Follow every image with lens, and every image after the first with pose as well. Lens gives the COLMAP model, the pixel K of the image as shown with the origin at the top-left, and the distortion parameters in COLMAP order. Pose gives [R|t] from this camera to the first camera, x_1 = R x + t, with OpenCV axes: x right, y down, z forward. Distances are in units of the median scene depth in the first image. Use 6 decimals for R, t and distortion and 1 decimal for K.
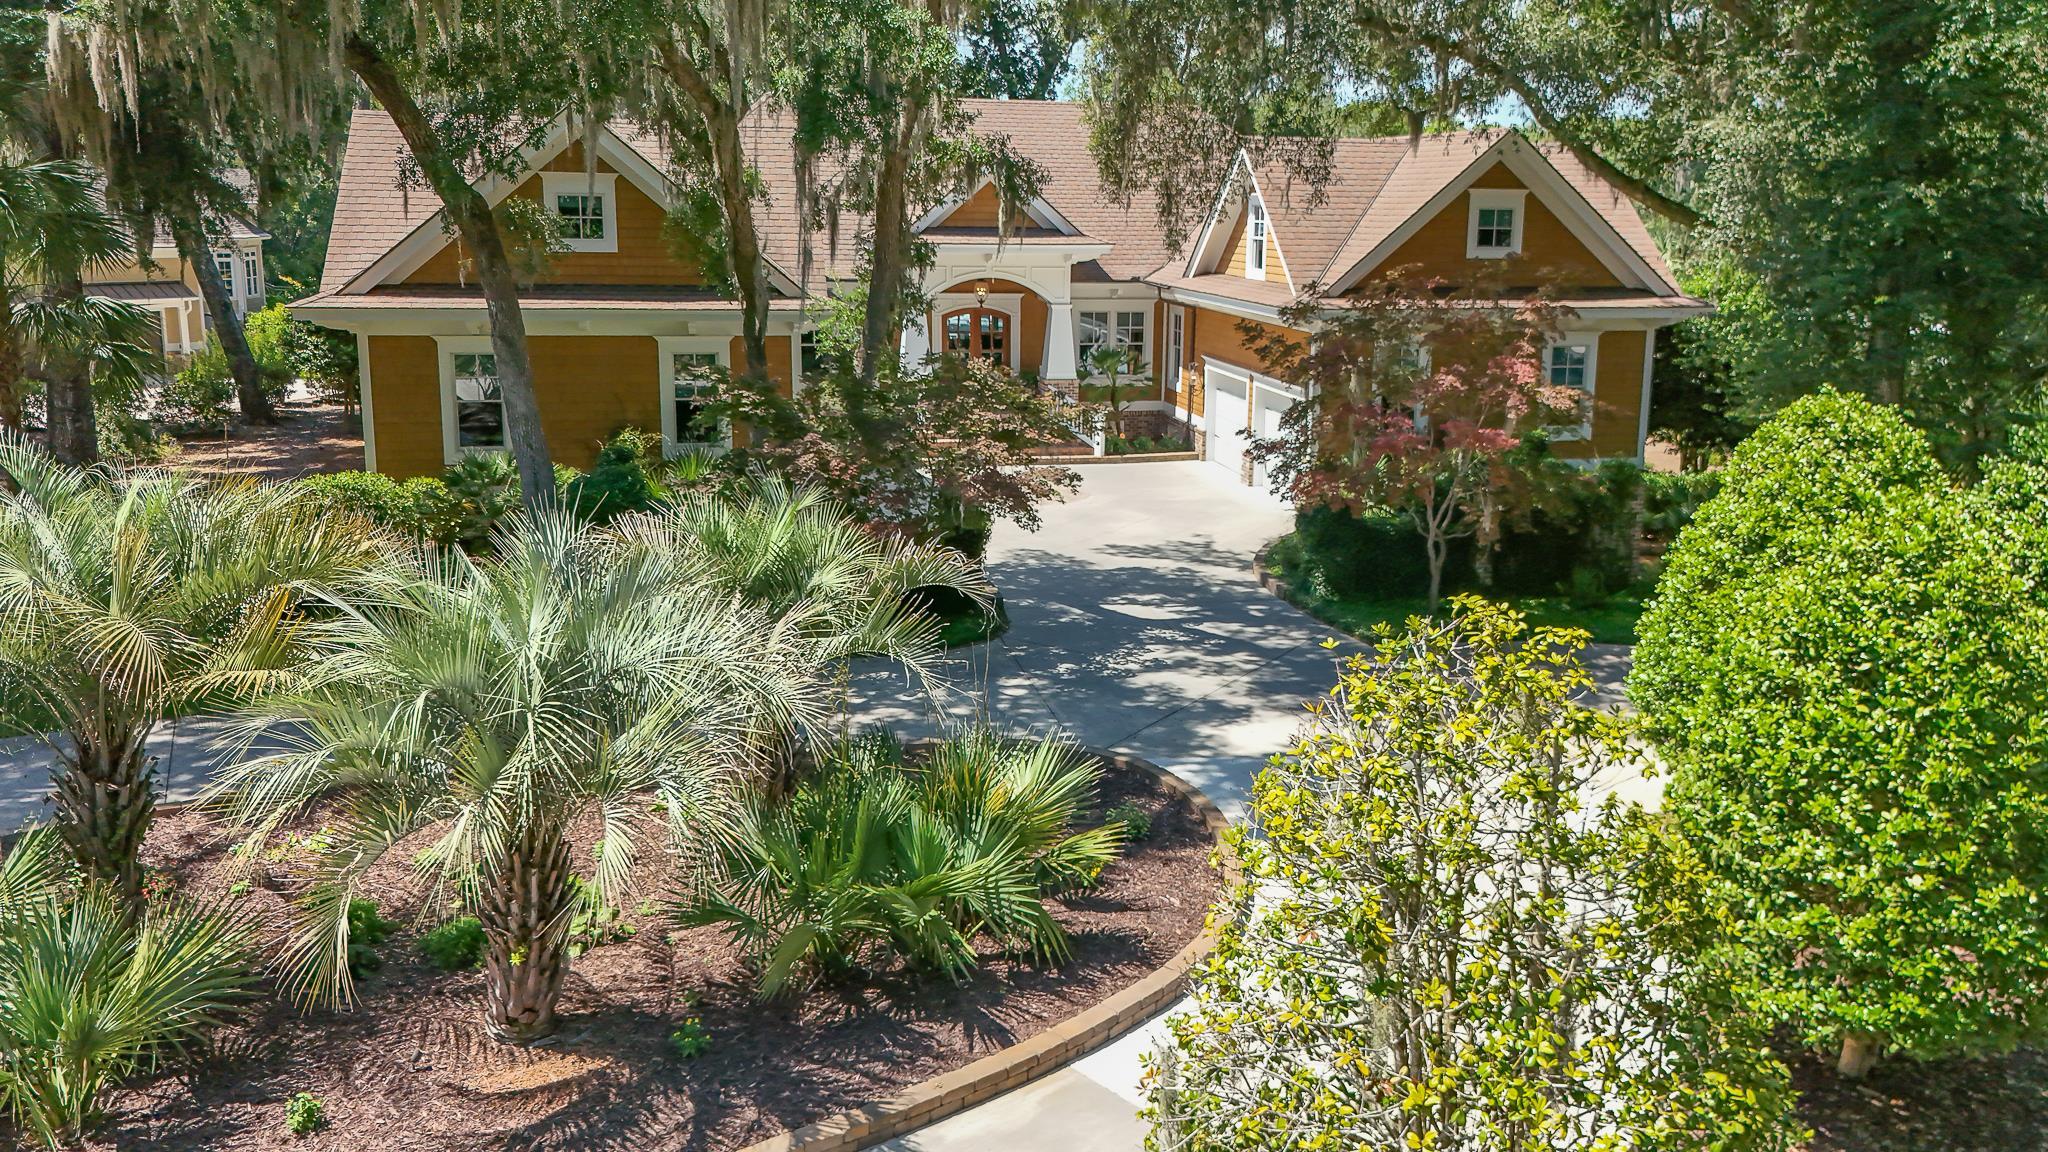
lens RADIAL K [[1535.6, 0, 1024.0], [0, 1535.6, 576.0], [0, 0, 1]] dist [0.007690, -0.005655]
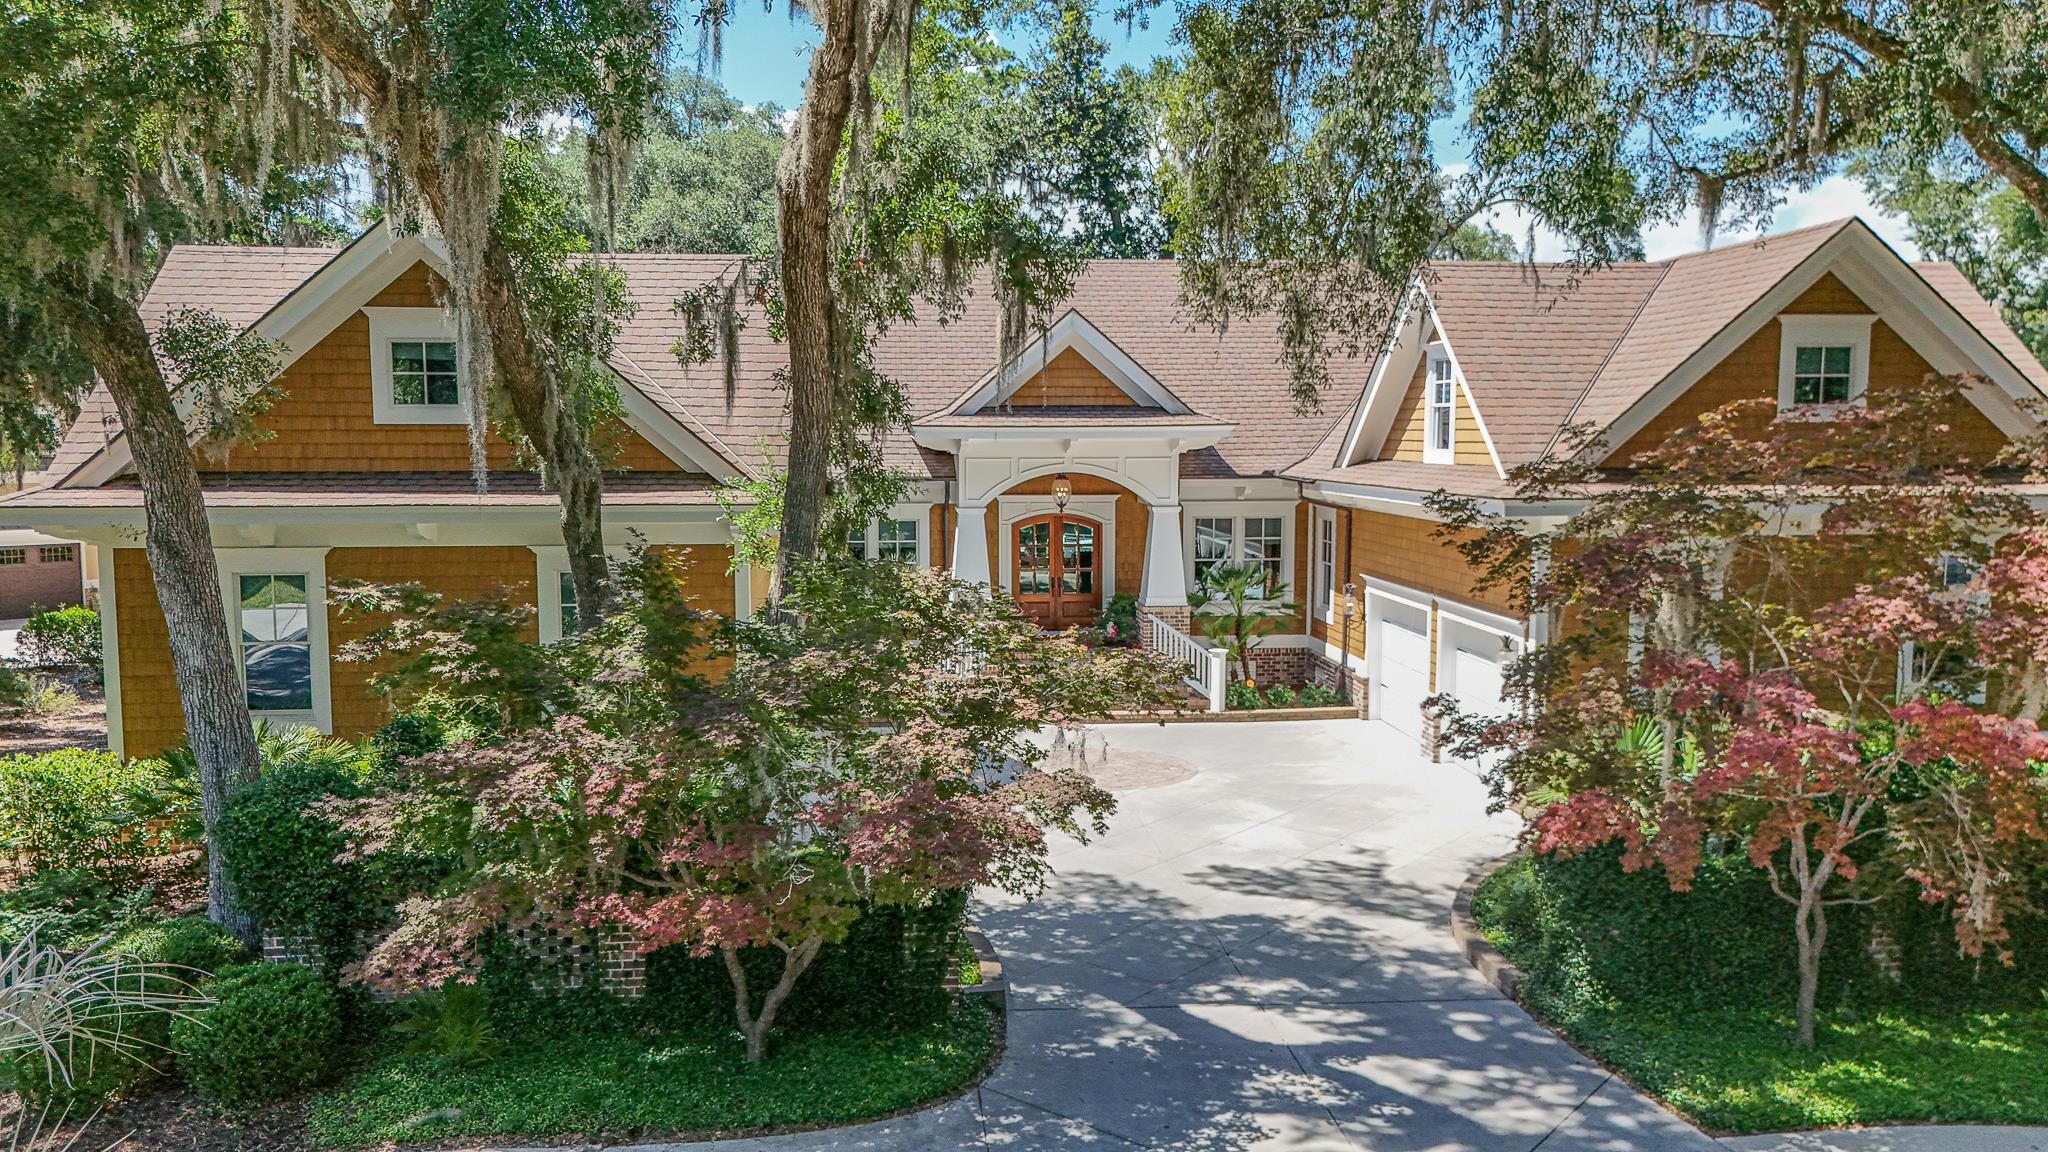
lens RADIAL K [[1595.9, 0, 962.9], [0, 1595.9, 619.4], [0, 0, 1]] dist [0.062419, -0.075328]
pose [[0.991373, -0.000819, -0.131067, 0.029345], [-0.014560, 0.993103, -0.116337, -0.032374], [0.130258, 0.117242, 0.984524, 0.239961]]
